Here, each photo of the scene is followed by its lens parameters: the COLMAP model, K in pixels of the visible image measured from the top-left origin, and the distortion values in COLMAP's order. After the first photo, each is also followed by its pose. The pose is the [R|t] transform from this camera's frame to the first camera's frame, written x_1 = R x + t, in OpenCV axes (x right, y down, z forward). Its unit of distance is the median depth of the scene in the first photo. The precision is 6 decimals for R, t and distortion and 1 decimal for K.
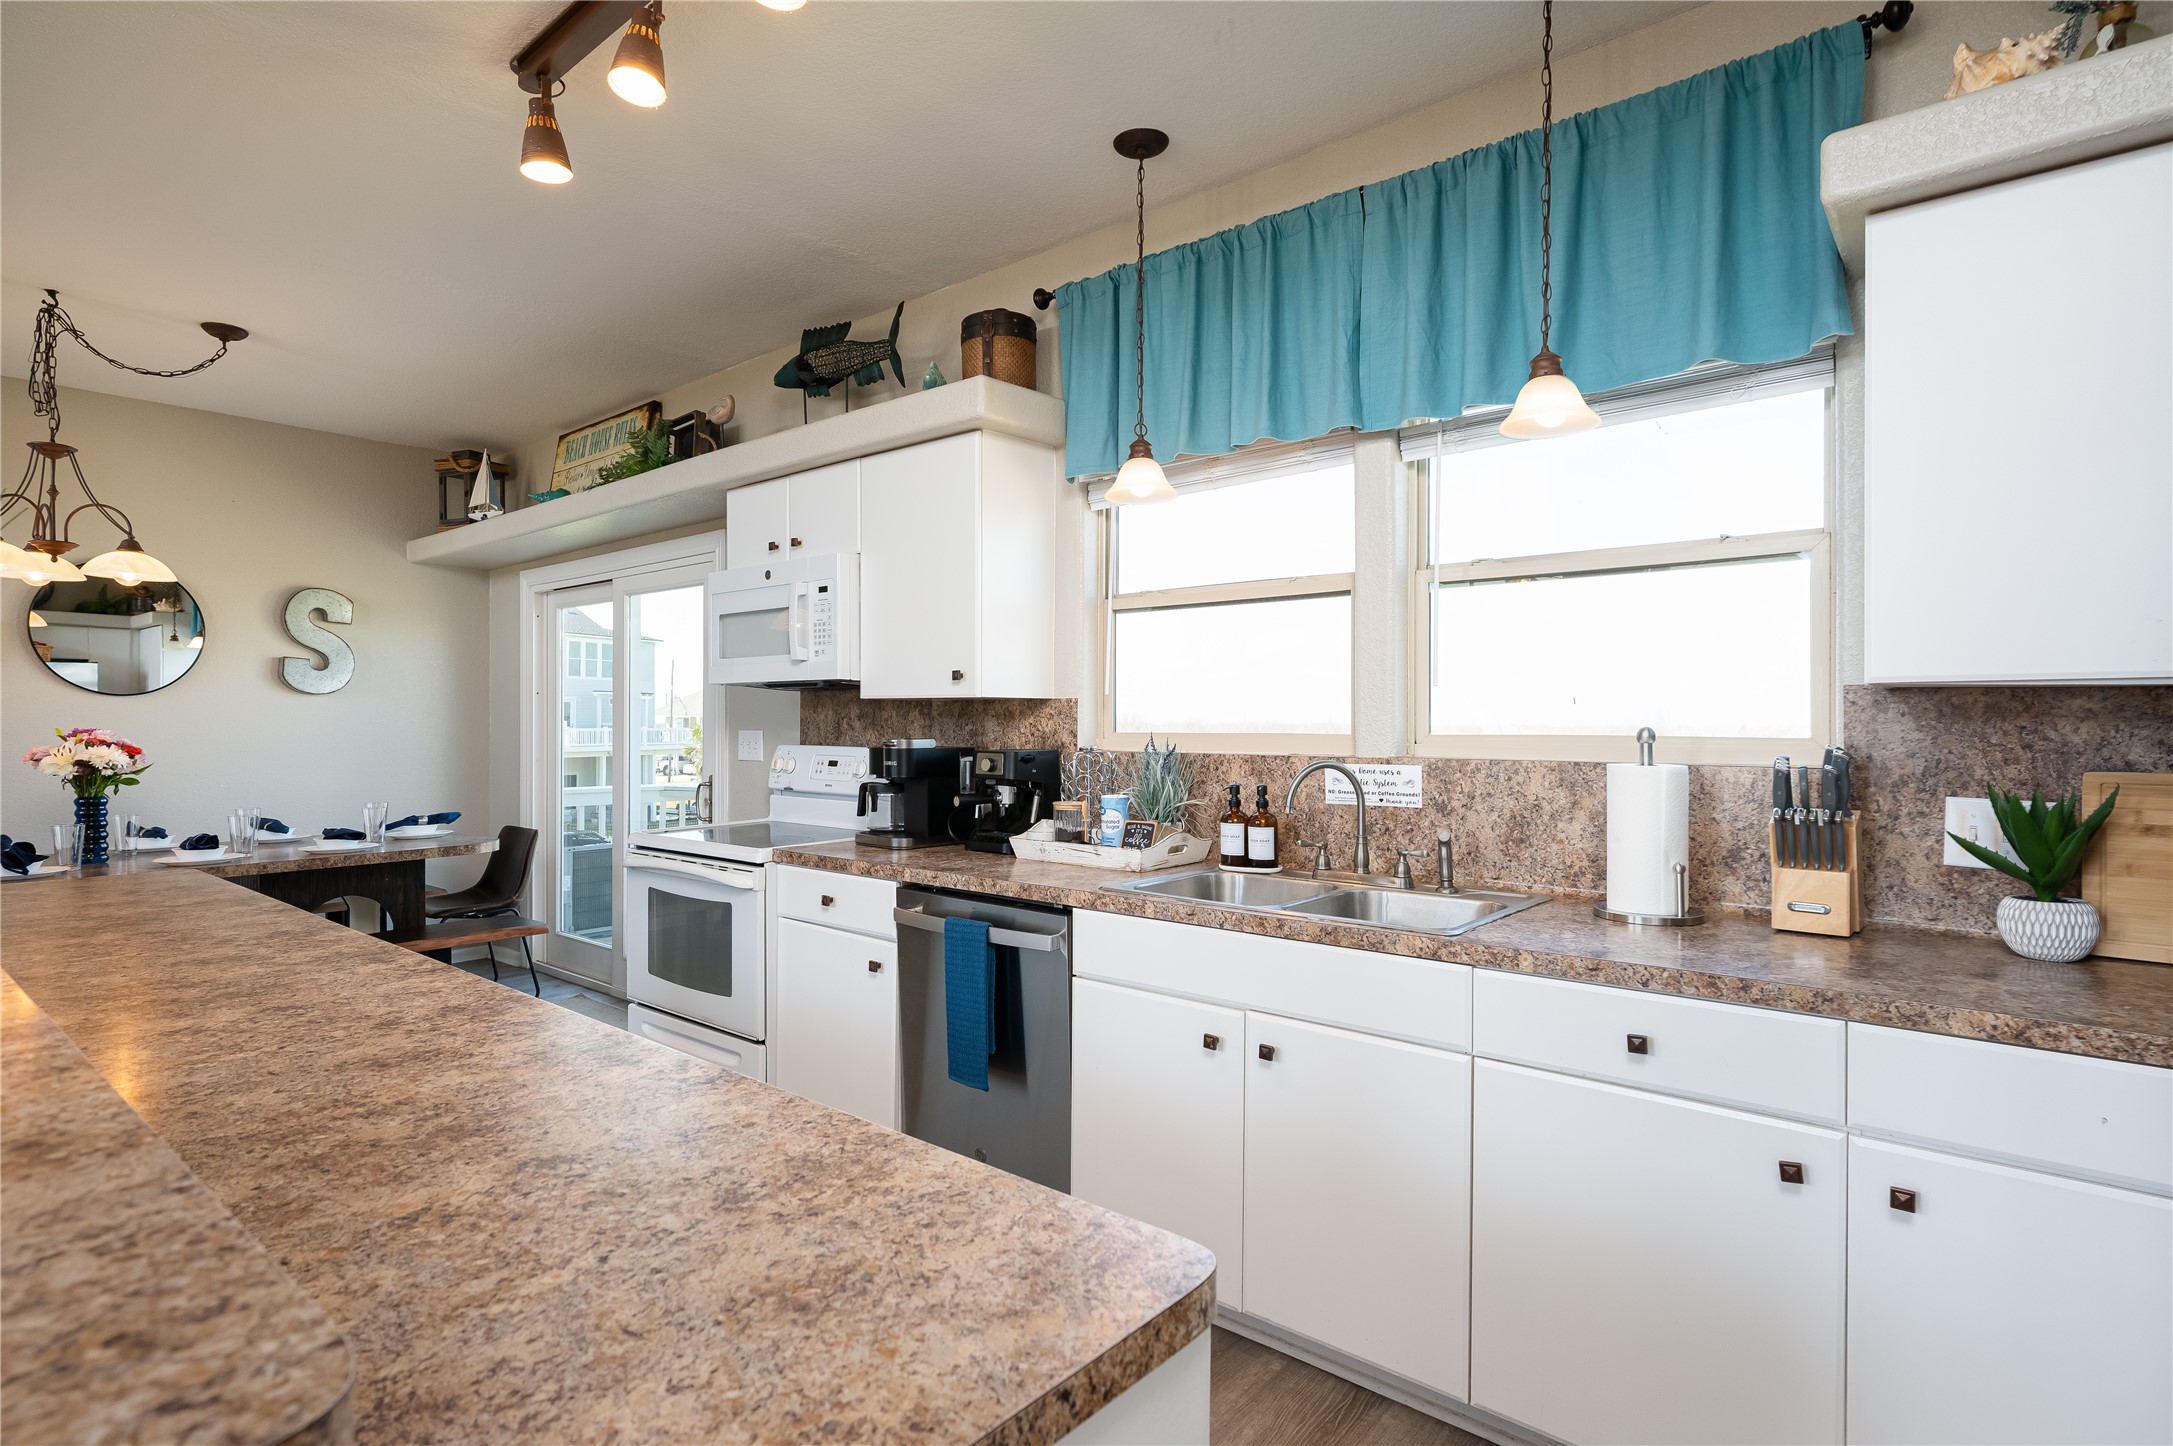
lens RADIAL K [[1085.5, 0, 1086.5], [0, 1085.5, 723.0], [0, 0, 1]] dist [-0.000398, -0.000345]
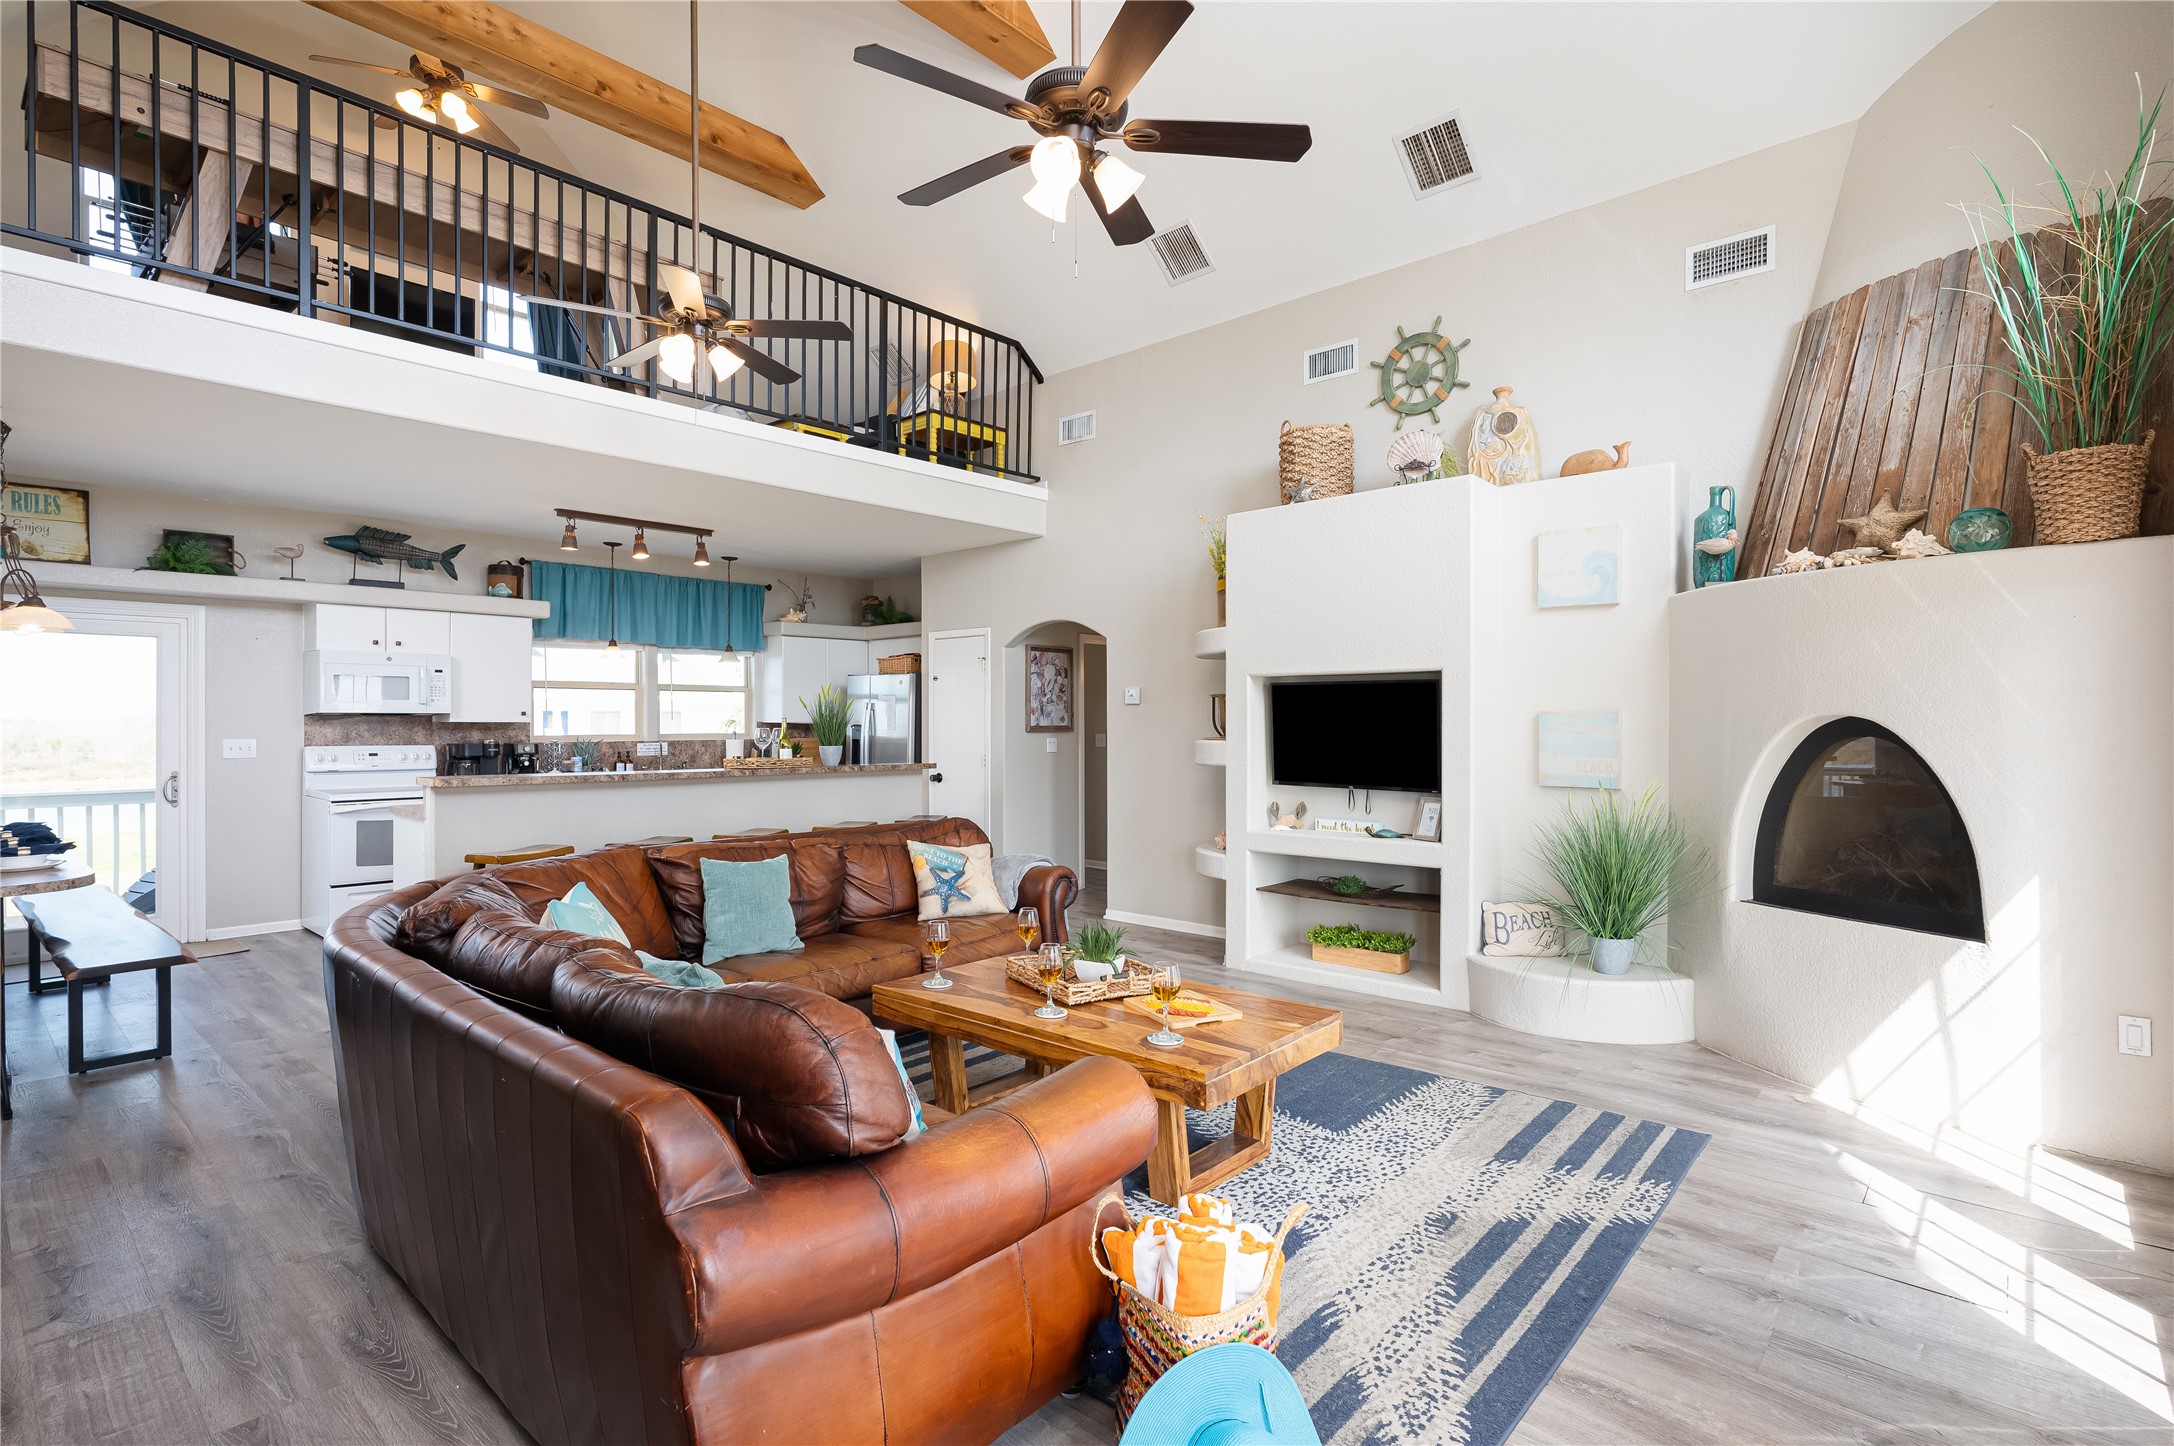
lens RADIAL K [[1042.5, 0, 1085.6], [0, 1042.5, 723.6], [0, 0, 1]] dist [-0.001071, 0.001011]
pose [[0.036490, -0.003797, 0.999327, -2.836790], [0.002480, 0.999990, 0.003709, -0.030319], [-0.999331, 0.002343, 0.036499, -0.445819]]
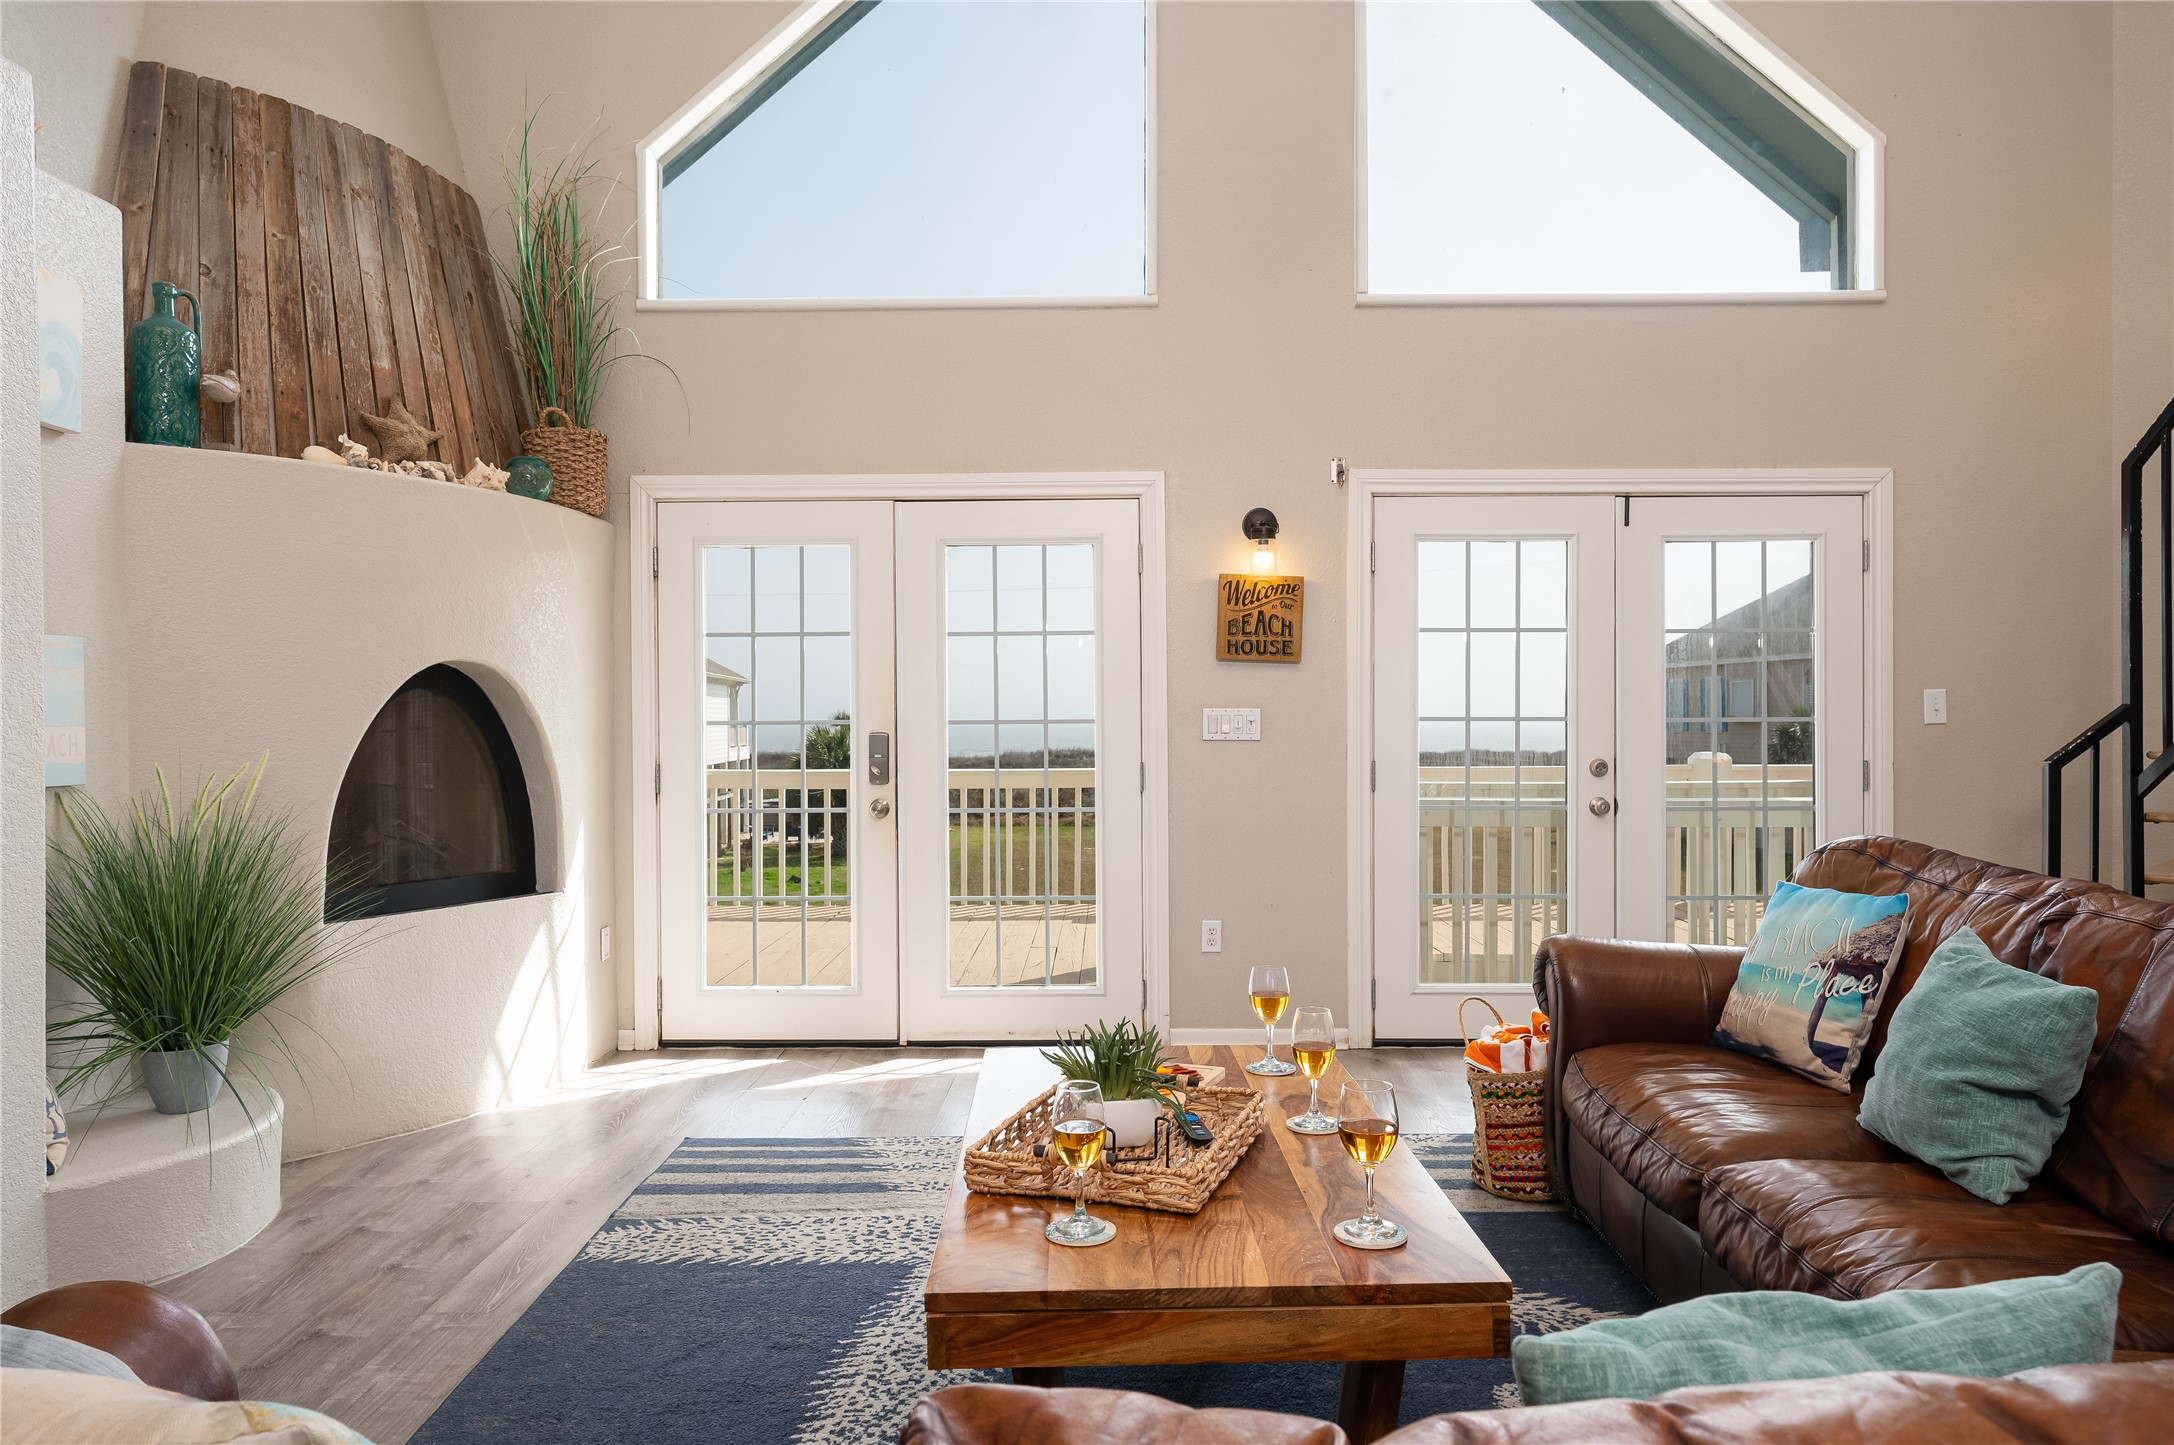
lens RADIAL K [[1428.7, 0, 1083.8], [0, 1428.7, 720.4], [0, 0, 1]] dist [-0.001240, 0.003214]
pose [[-0.778518, 0.004109, -0.627609, -0.954585], [0.004215, 0.999990, 0.001317, 0.032983], [0.627608, -0.001620, -0.778528, 0.273822]]
